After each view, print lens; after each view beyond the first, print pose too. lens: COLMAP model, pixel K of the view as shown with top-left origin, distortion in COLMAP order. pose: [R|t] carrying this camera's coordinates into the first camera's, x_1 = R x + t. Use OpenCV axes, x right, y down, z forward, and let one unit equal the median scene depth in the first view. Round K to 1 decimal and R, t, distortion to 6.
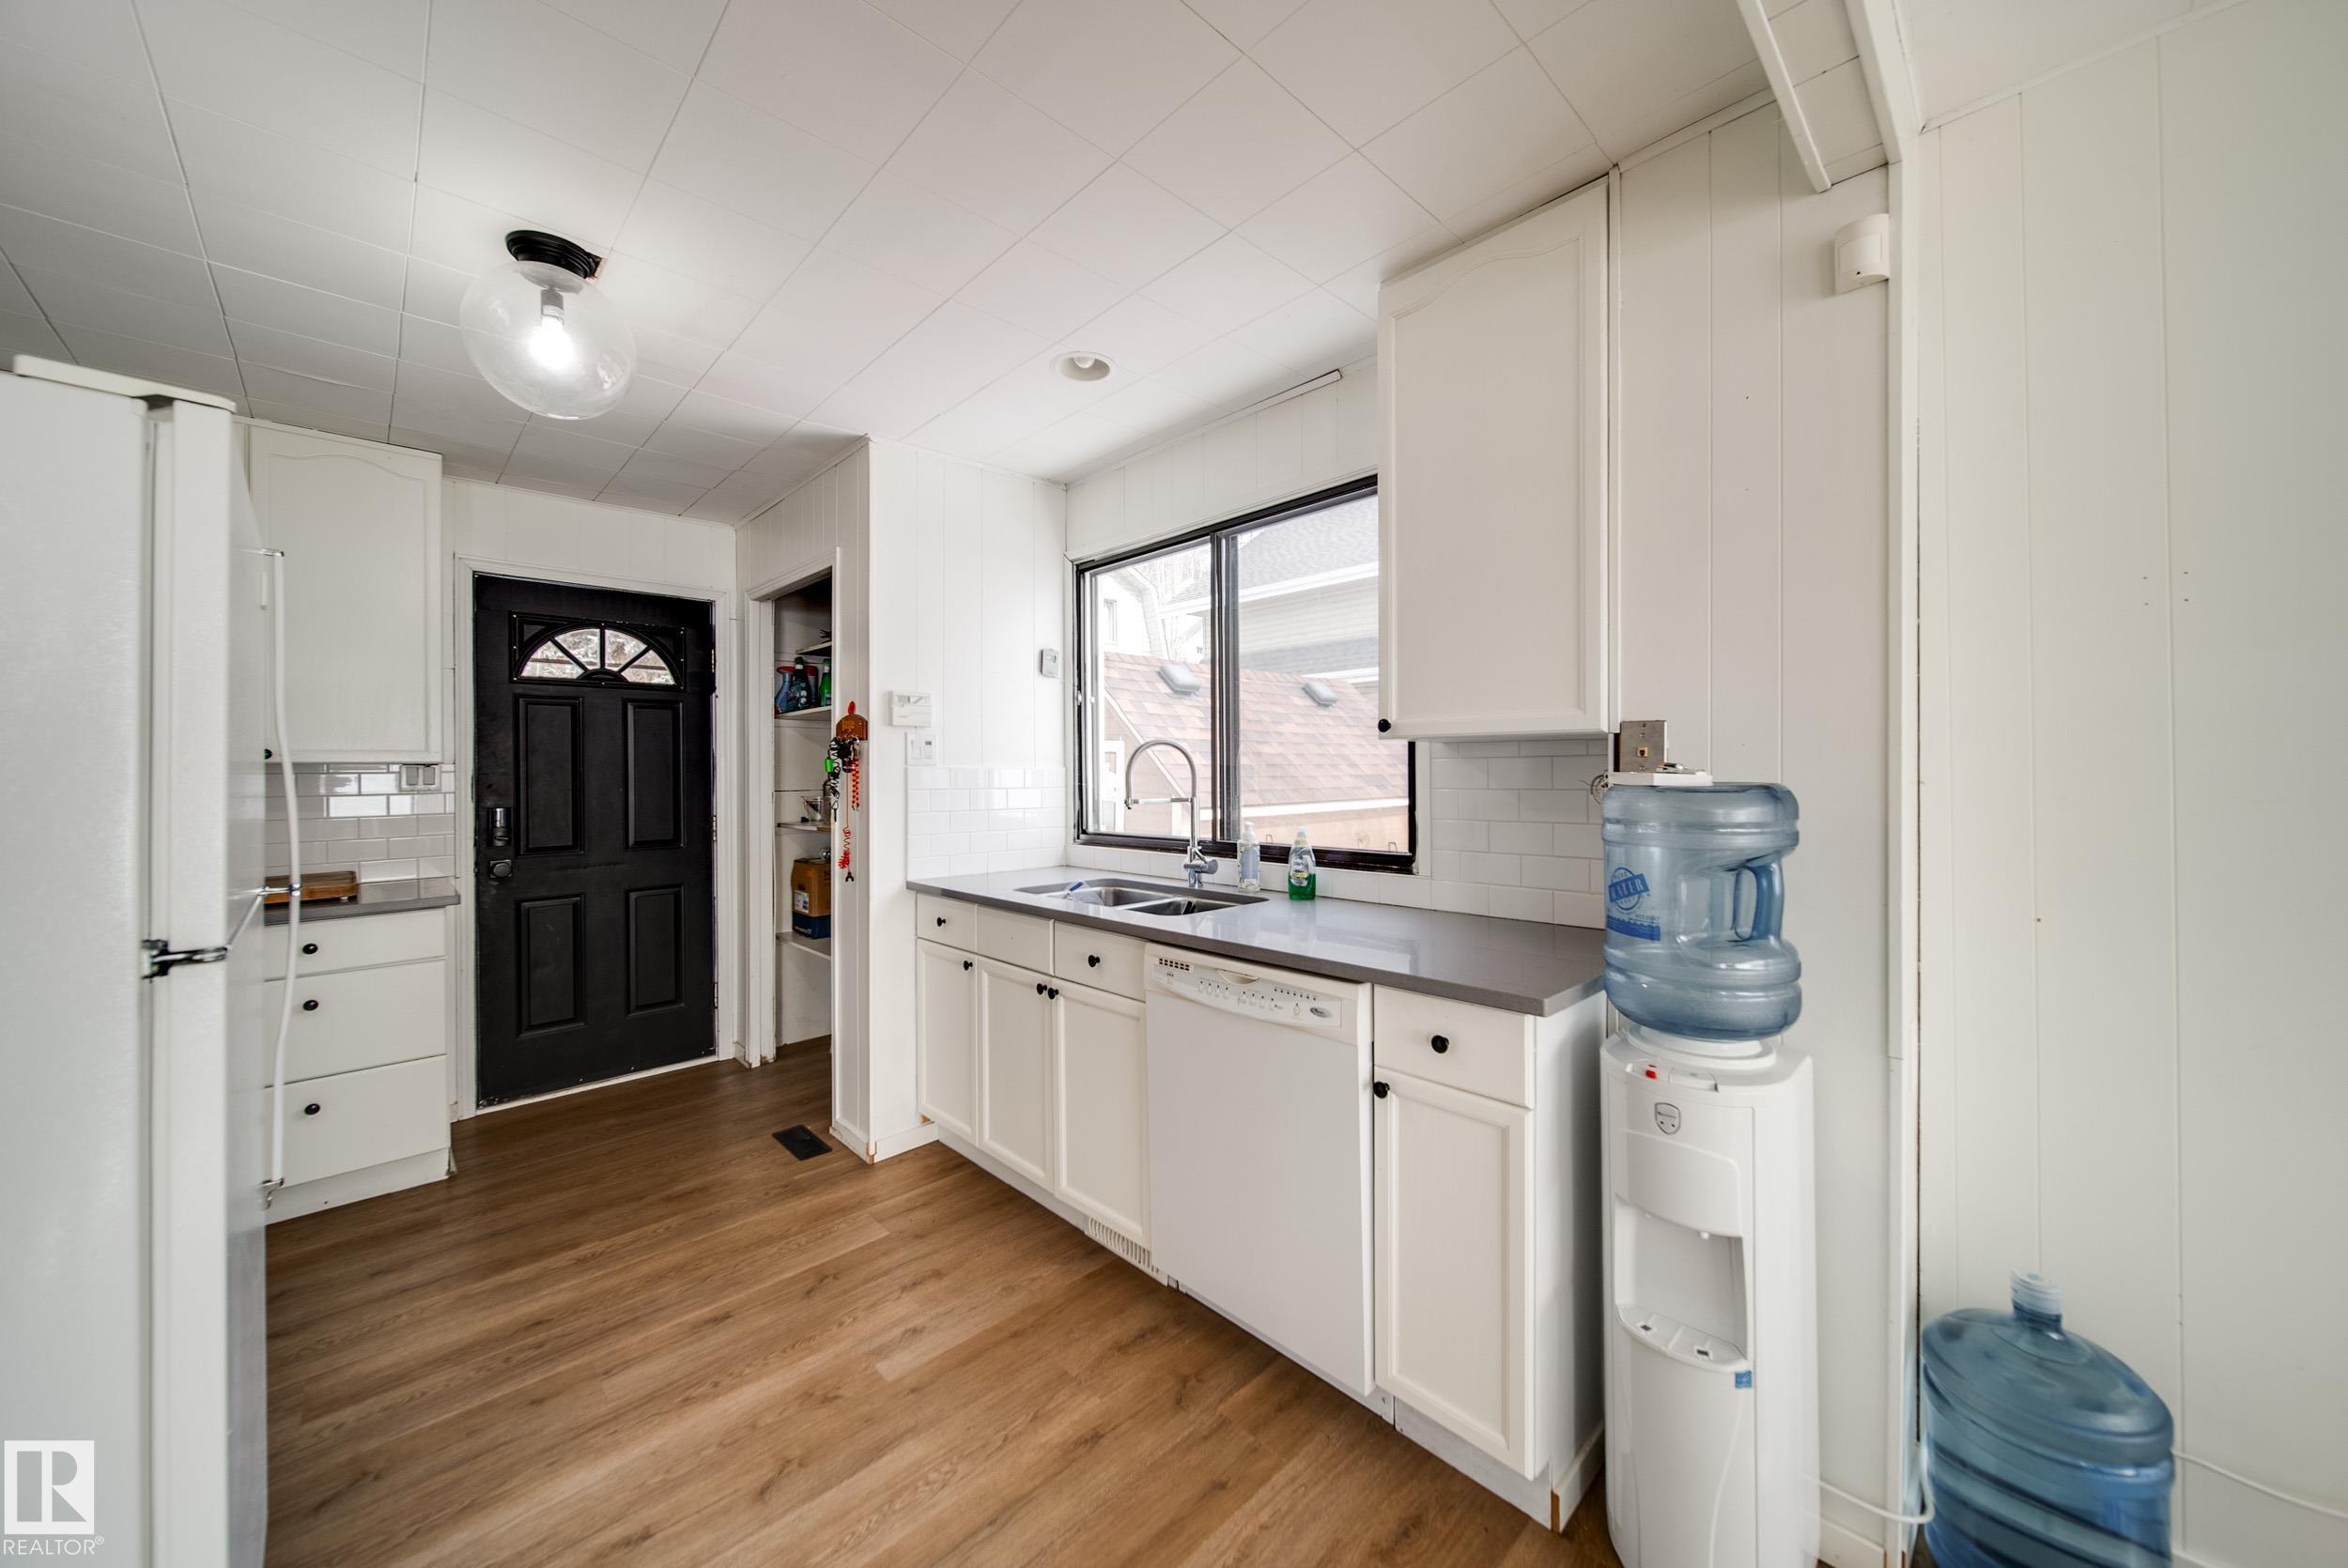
lens RADIAL K [[830.7, 0, 1179.7], [0, 830.7, 775.3], [0, 0, 1]] dist [-0.000606, -0.000389]
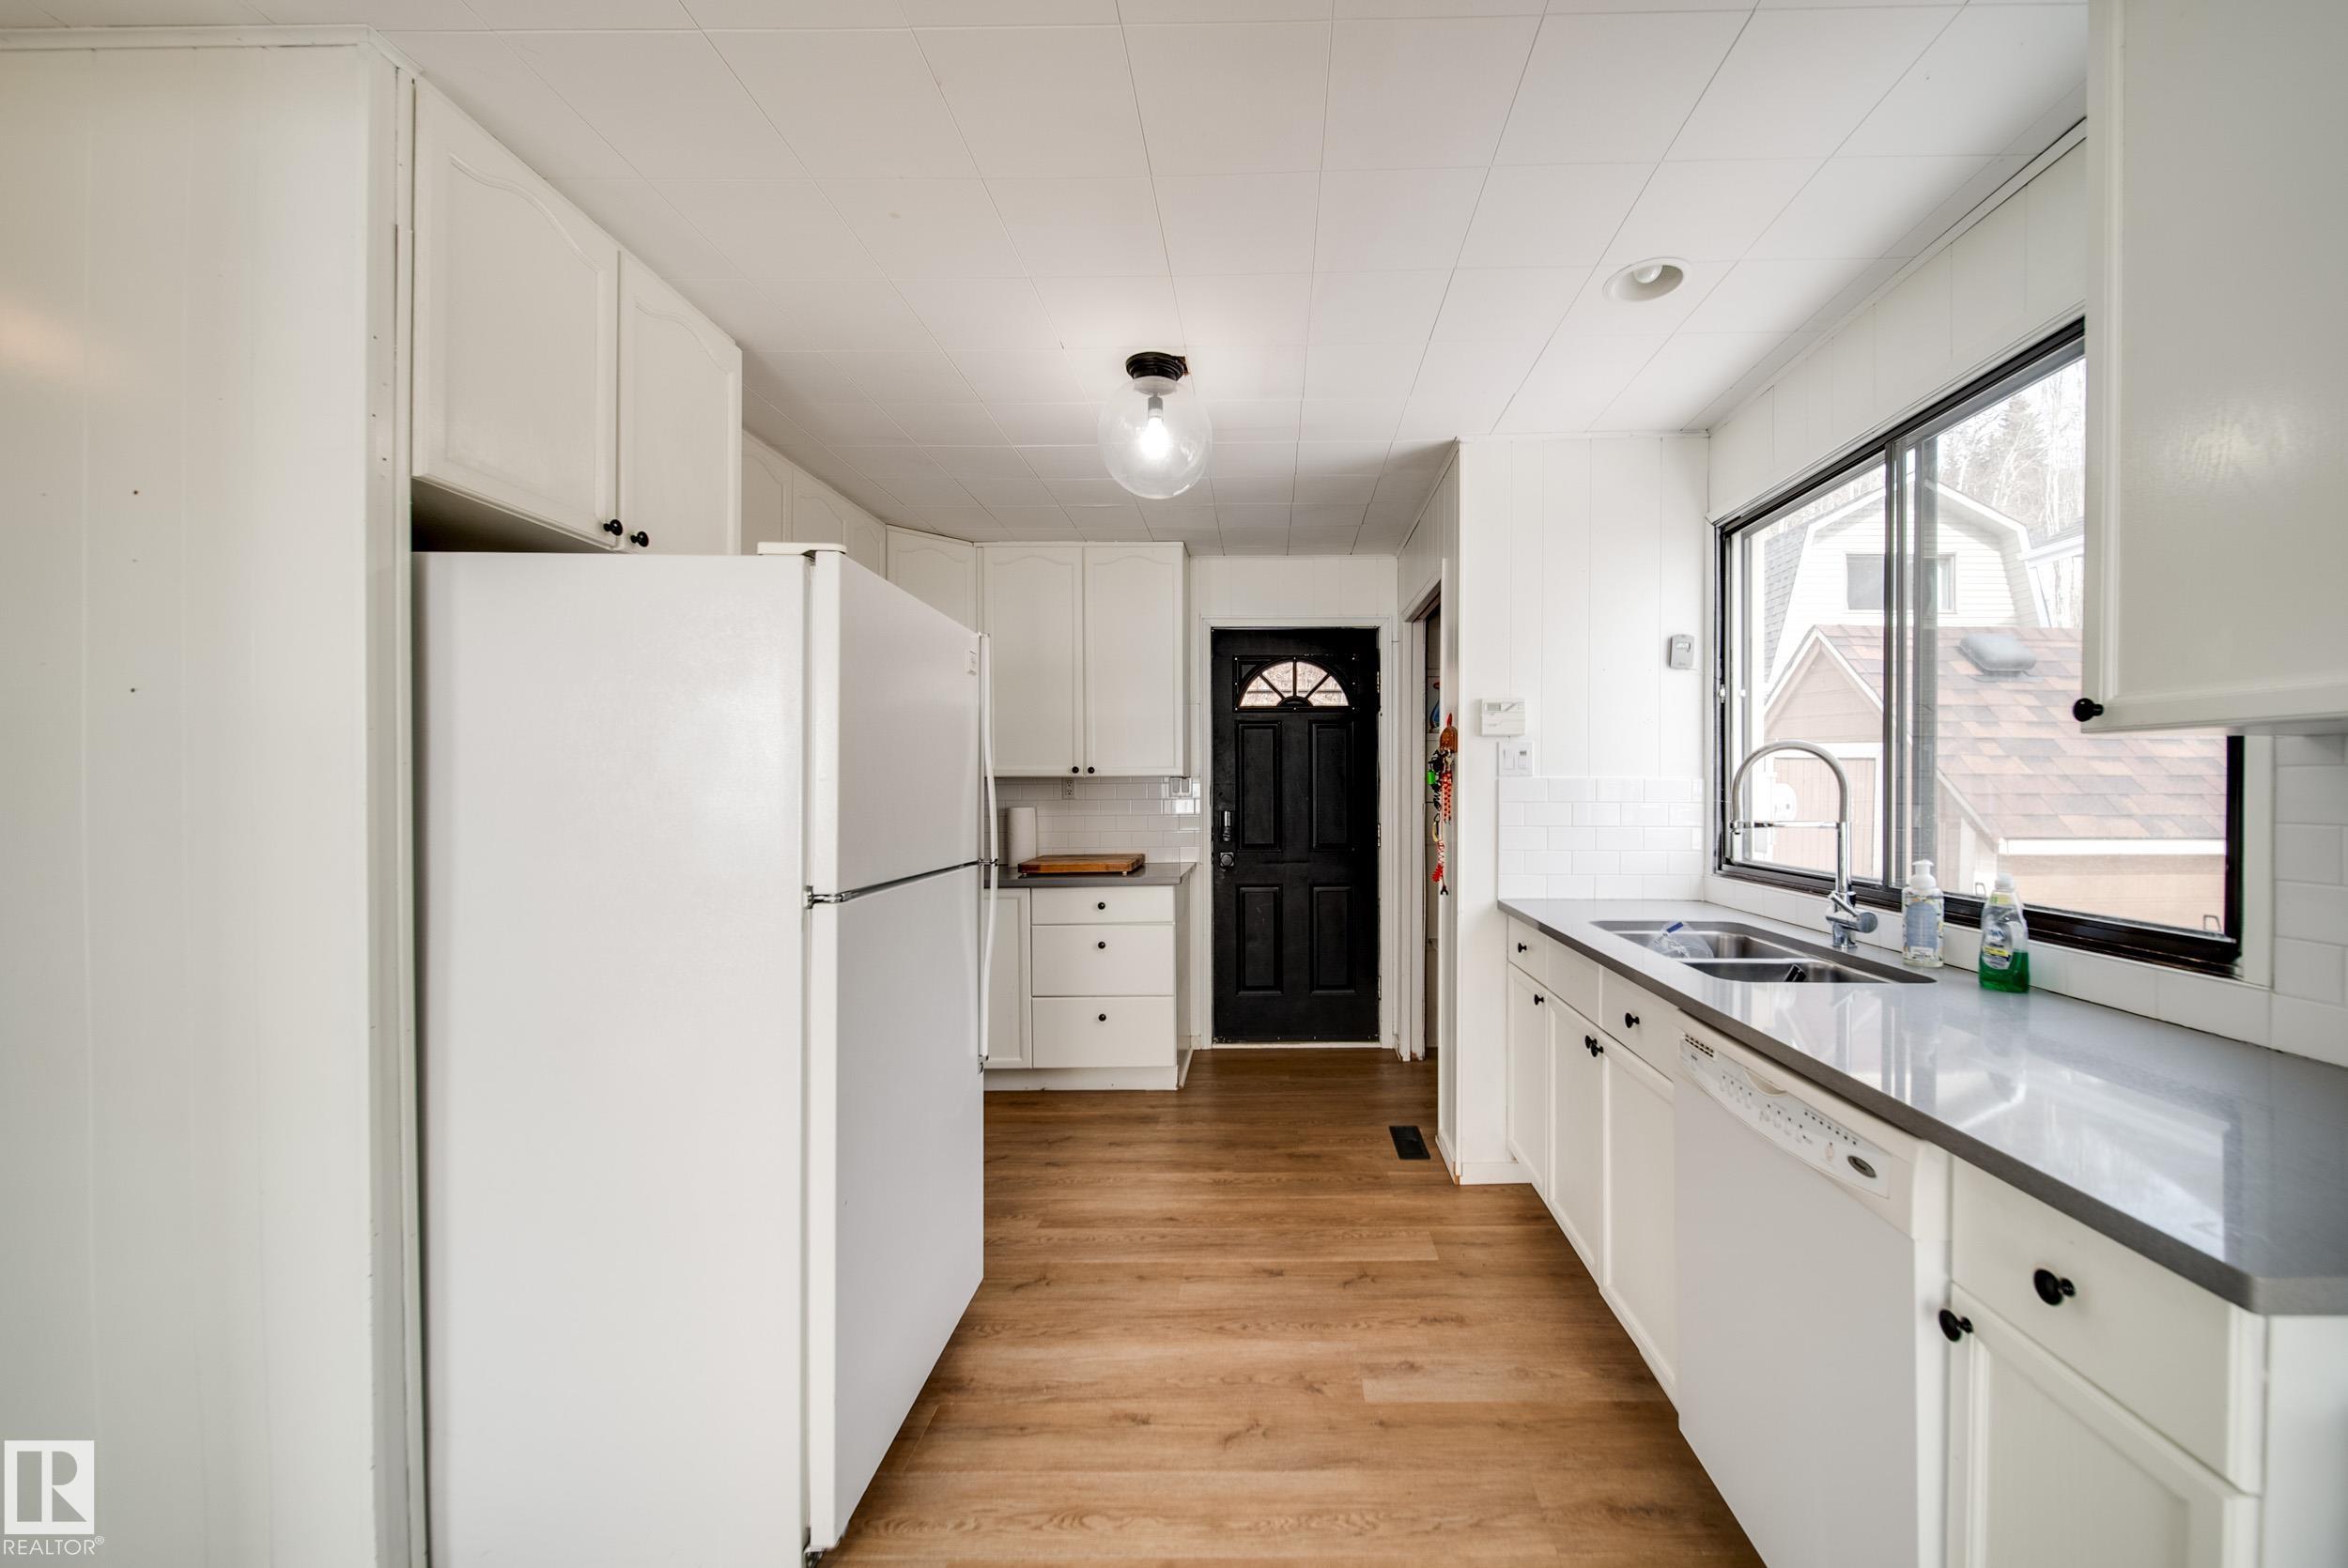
lens RADIAL K [[861.4, 0, 1272.8], [0, 861.4, 795.6], [0, 0, 1]] dist [0.001085, -0.000094]
pose [[0.717533, 0.014415, -0.696376, 0.177223], [-0.007057, 0.999885, 0.013426, -0.003007], [0.696489, -0.004720, 0.717552, 0.122687]]
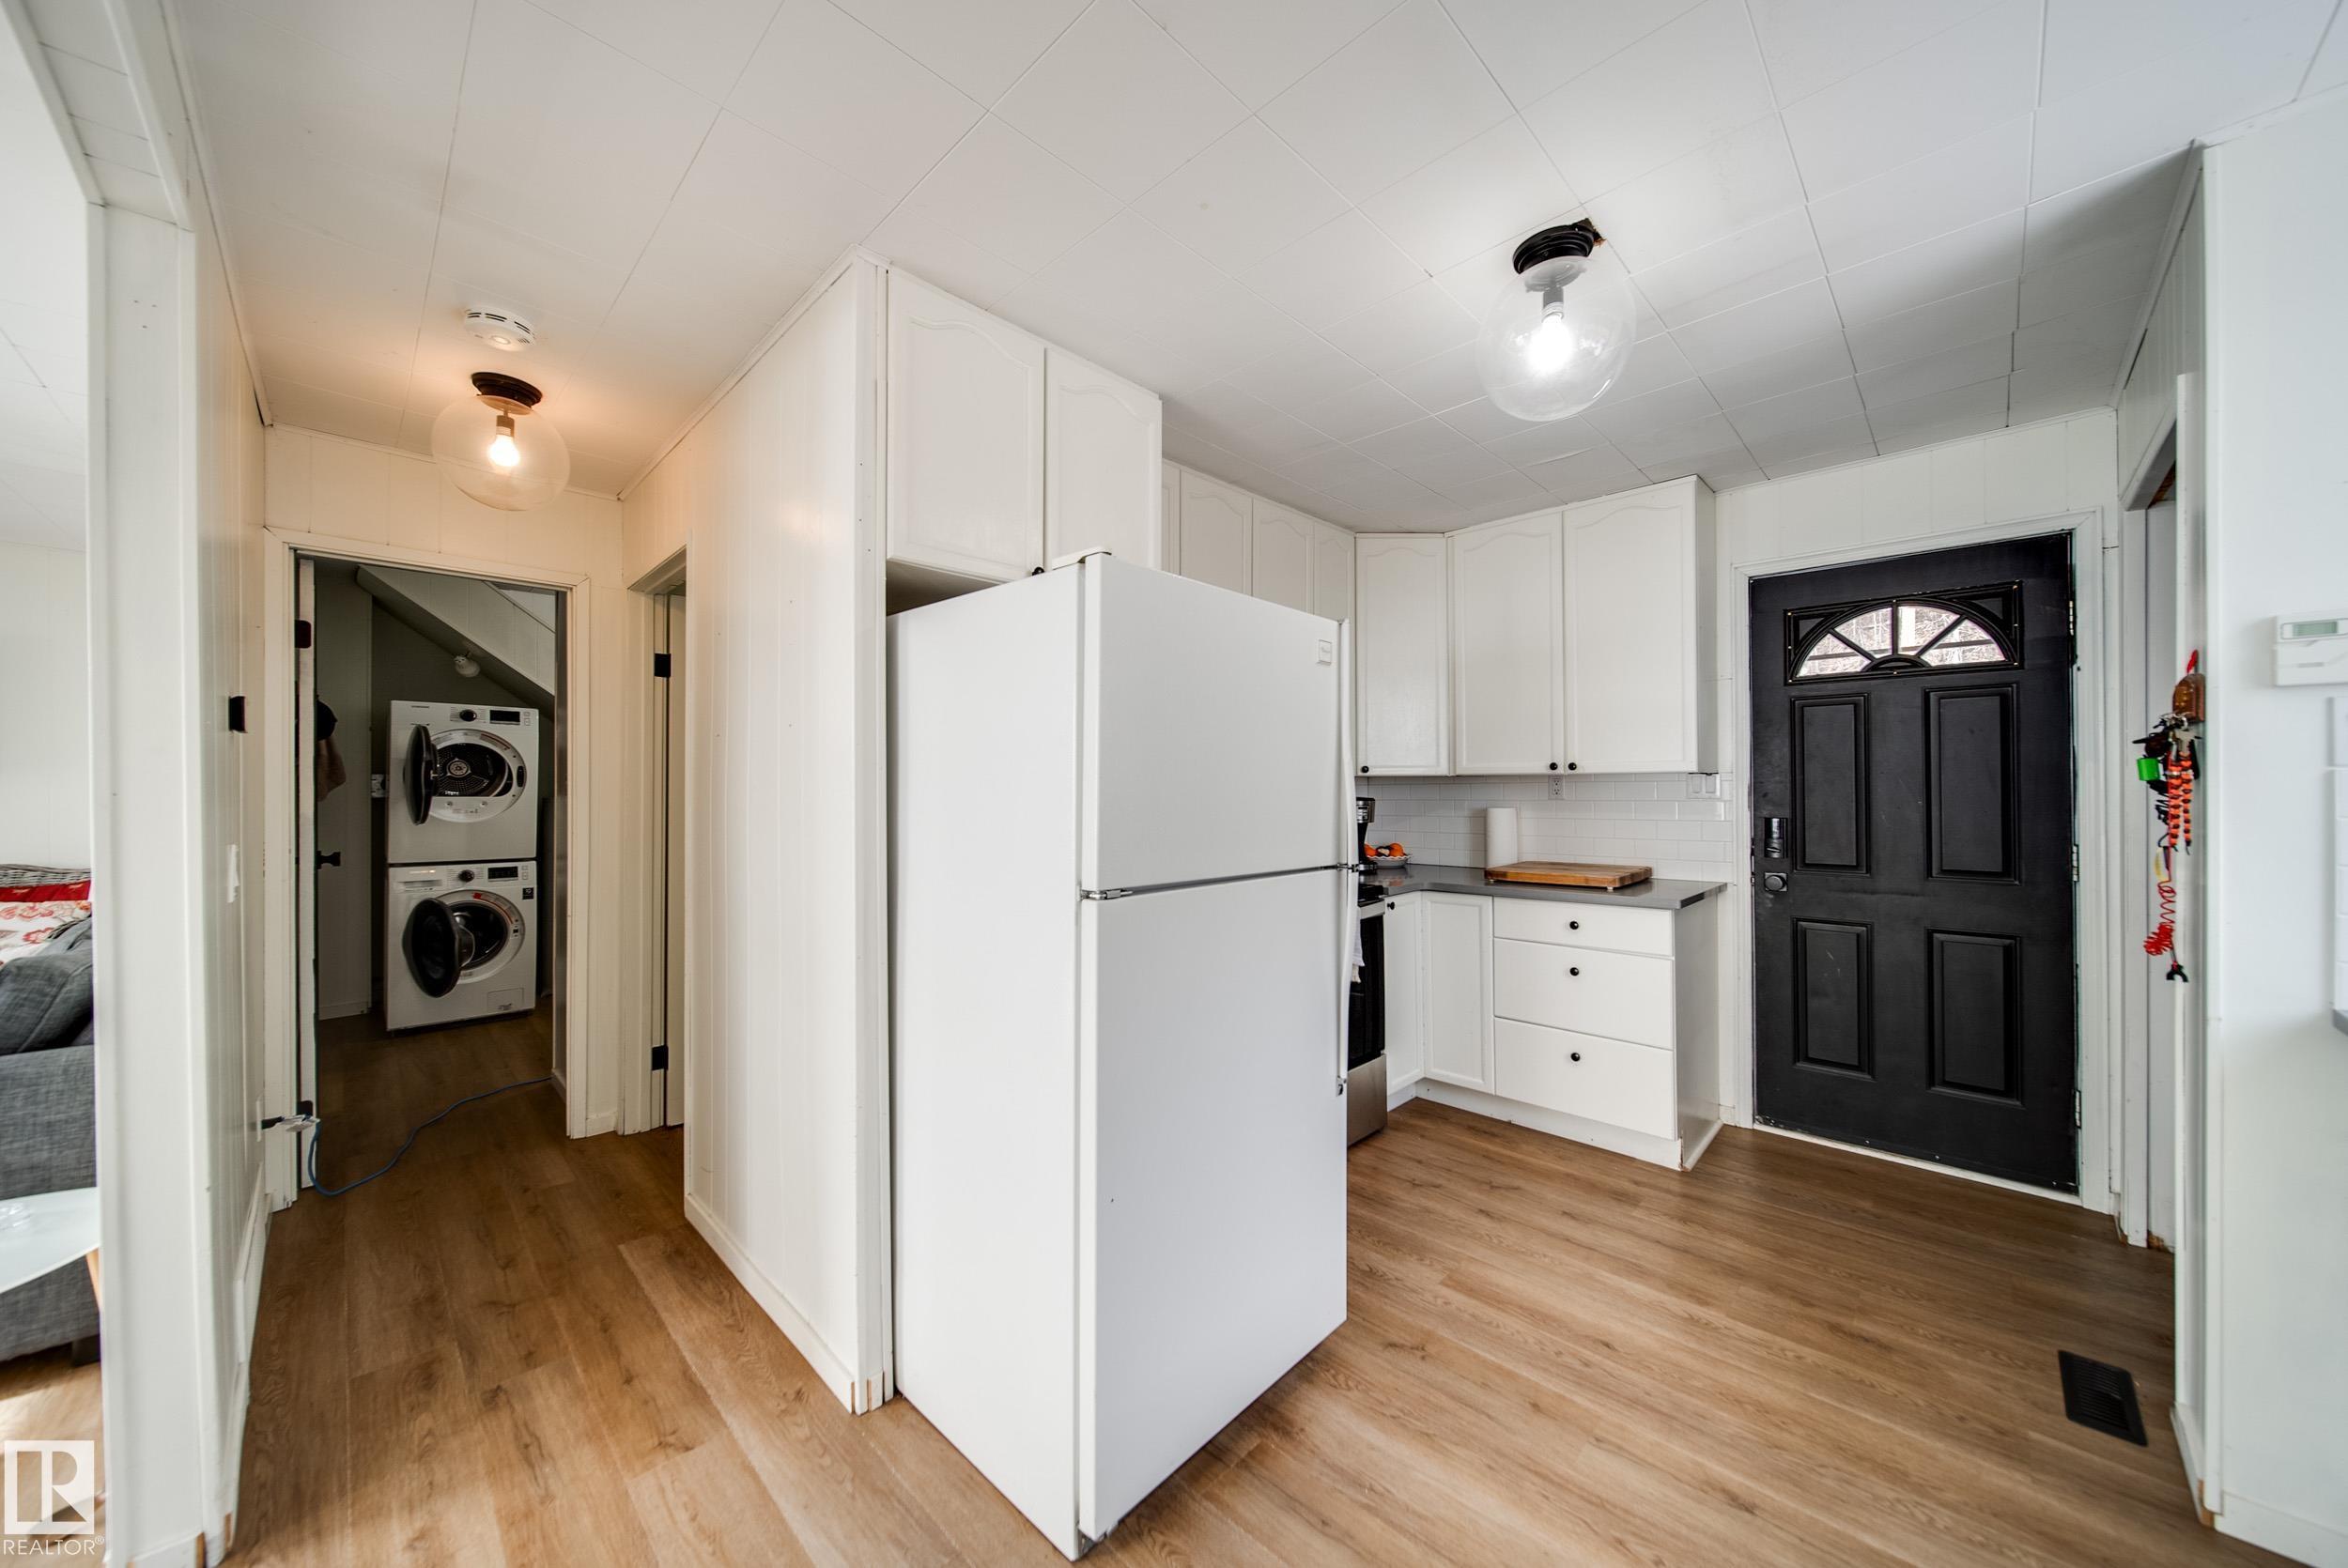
lens RADIAL K [[822.2, 0, 1174.0], [0, 822.2, 784.0], [0, 0, 1]] dist [-0.000393, -0.000411]
pose [[0.024640, 0.005316, -0.999682, 0.130572], [-0.003246, 0.999981, 0.005237, -0.003000], [0.999691, 0.003116, 0.024657, 0.336929]]
